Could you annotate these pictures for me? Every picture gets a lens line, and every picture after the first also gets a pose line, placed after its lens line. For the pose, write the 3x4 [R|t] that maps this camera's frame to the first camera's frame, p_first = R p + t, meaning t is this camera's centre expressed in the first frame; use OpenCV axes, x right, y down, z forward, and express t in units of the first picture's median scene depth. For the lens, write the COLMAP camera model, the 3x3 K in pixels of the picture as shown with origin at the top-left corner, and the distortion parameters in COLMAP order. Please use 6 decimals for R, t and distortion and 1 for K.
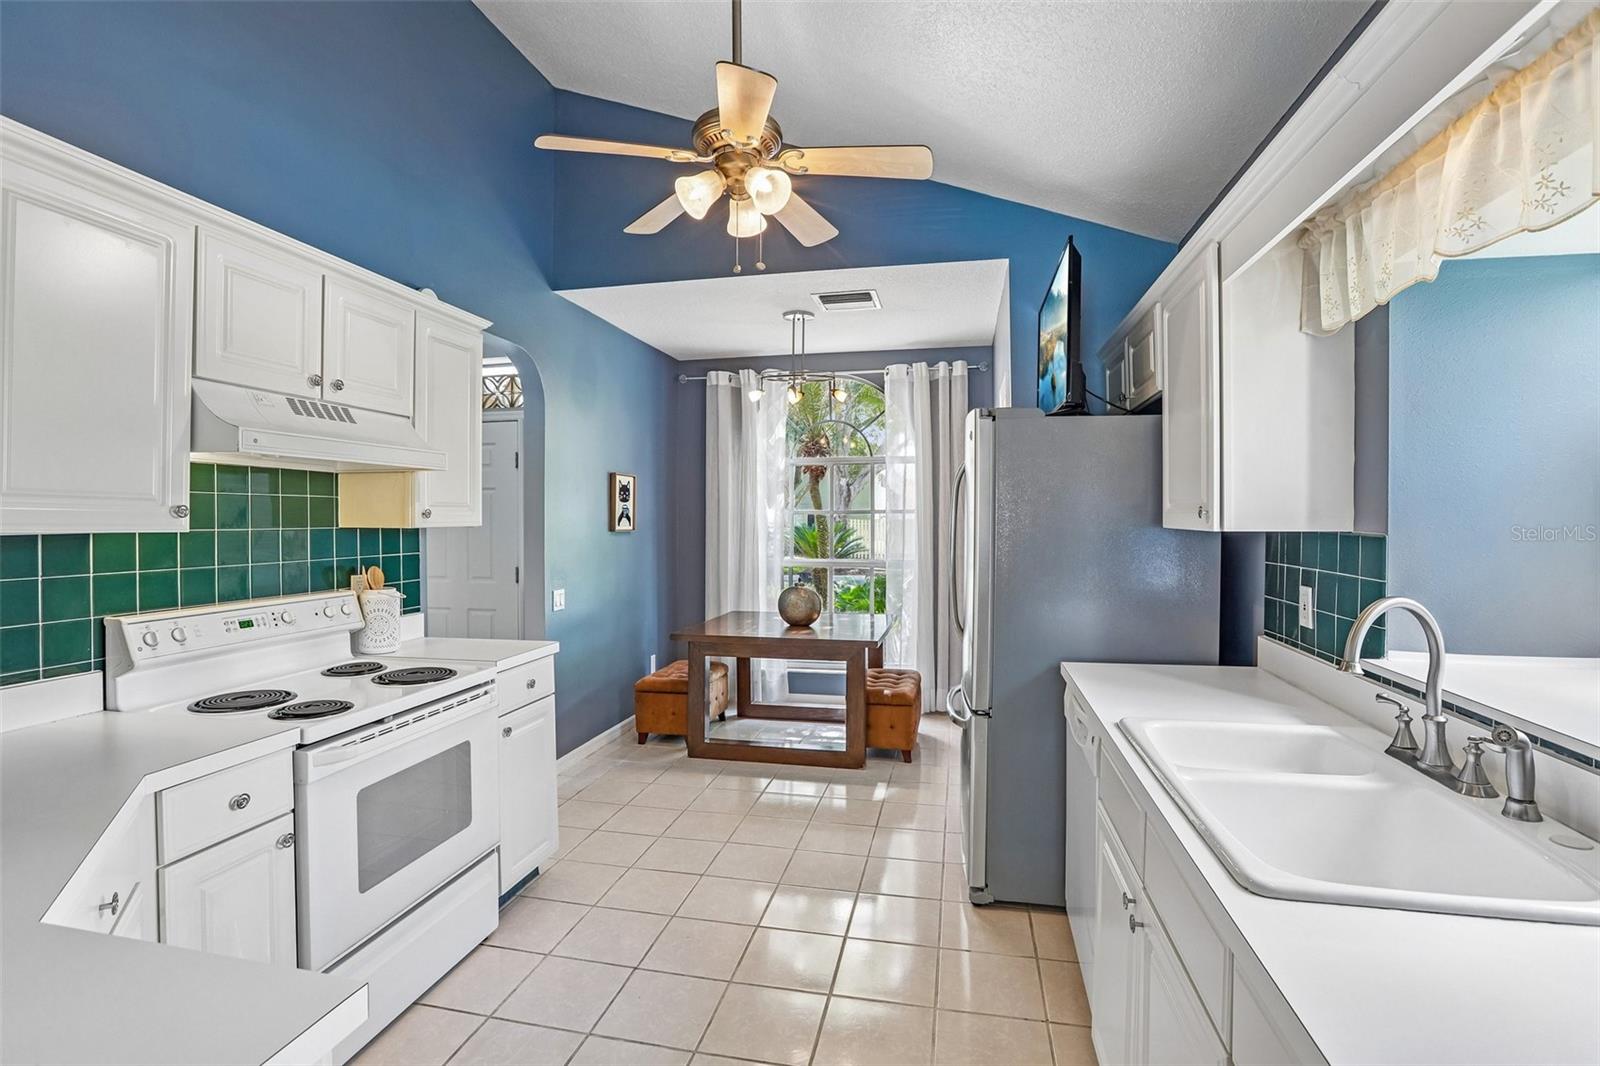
lens RADIAL K [[759.9, 0, 794.1], [0, 759.9, 524.7], [0, 0, 1]] dist [-0.048100, 0.015830]
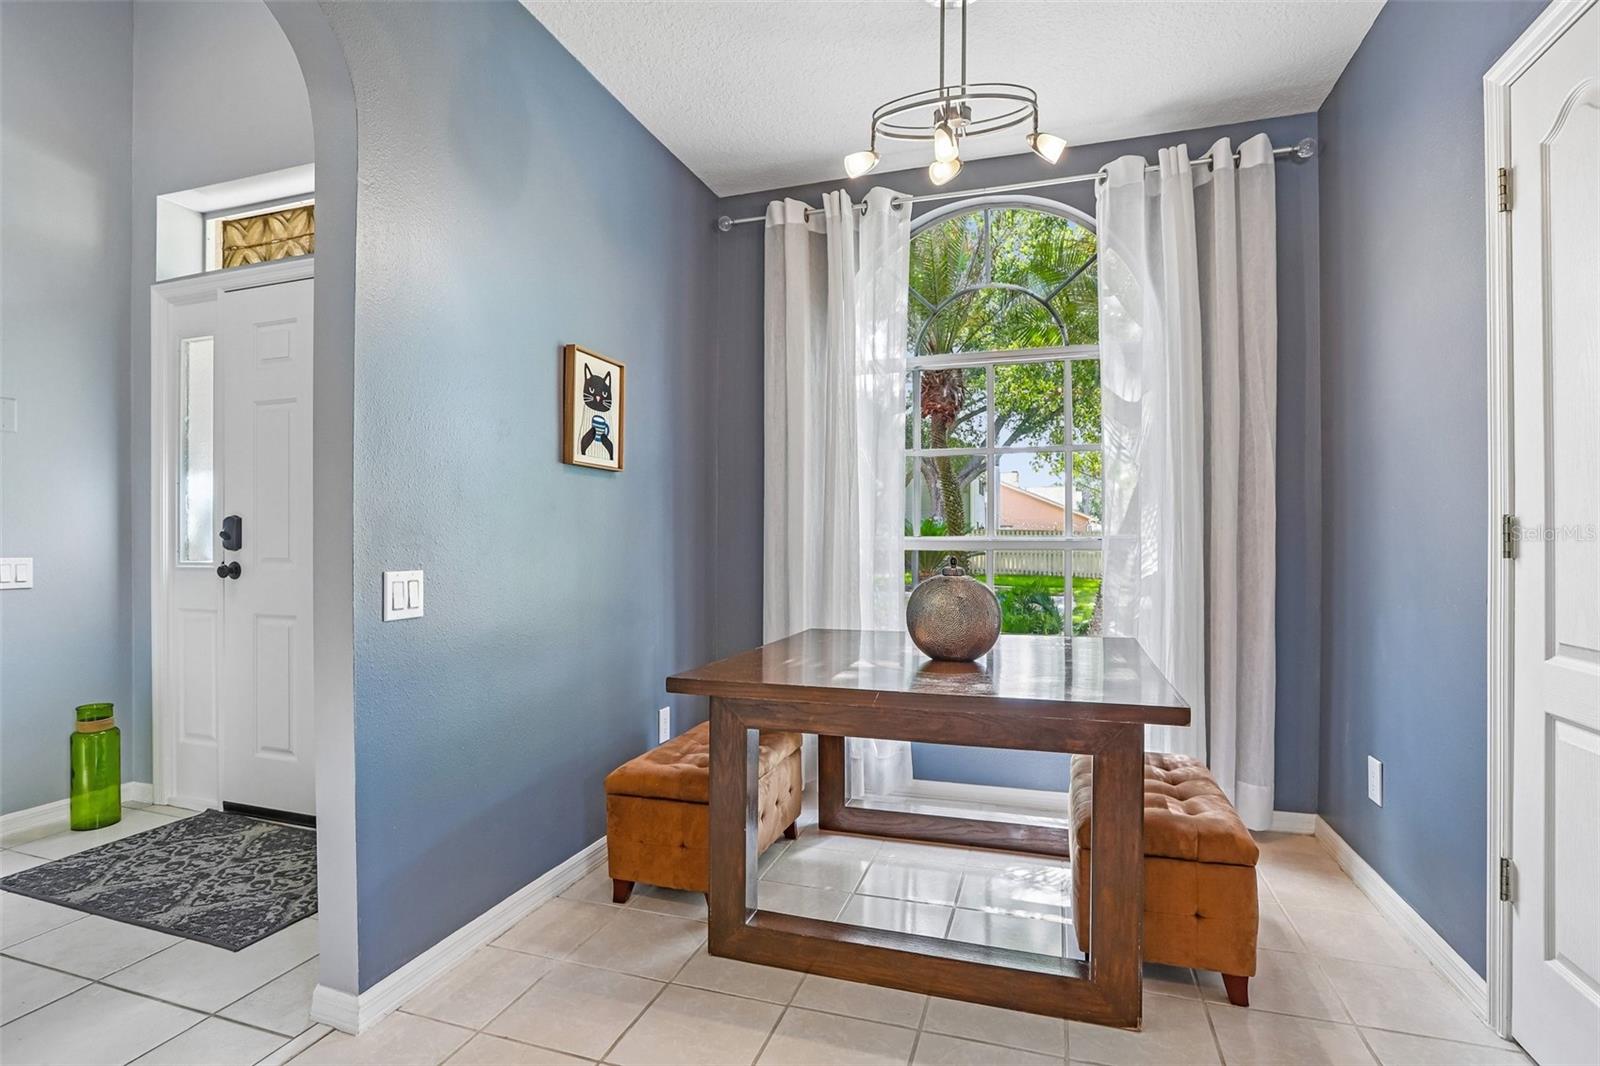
lens RADIAL K [[779.6, 0, 795.2], [0, 779.6, 533.5], [0, 0, 1]] dist [-0.034631, -0.000379]
pose [[0.994330, -0.000322, -0.106335, -0.037205], [-0.001141, 0.999905, -0.013703, 0.060002], [0.106330, 0.013747, 0.994236, 0.502288]]
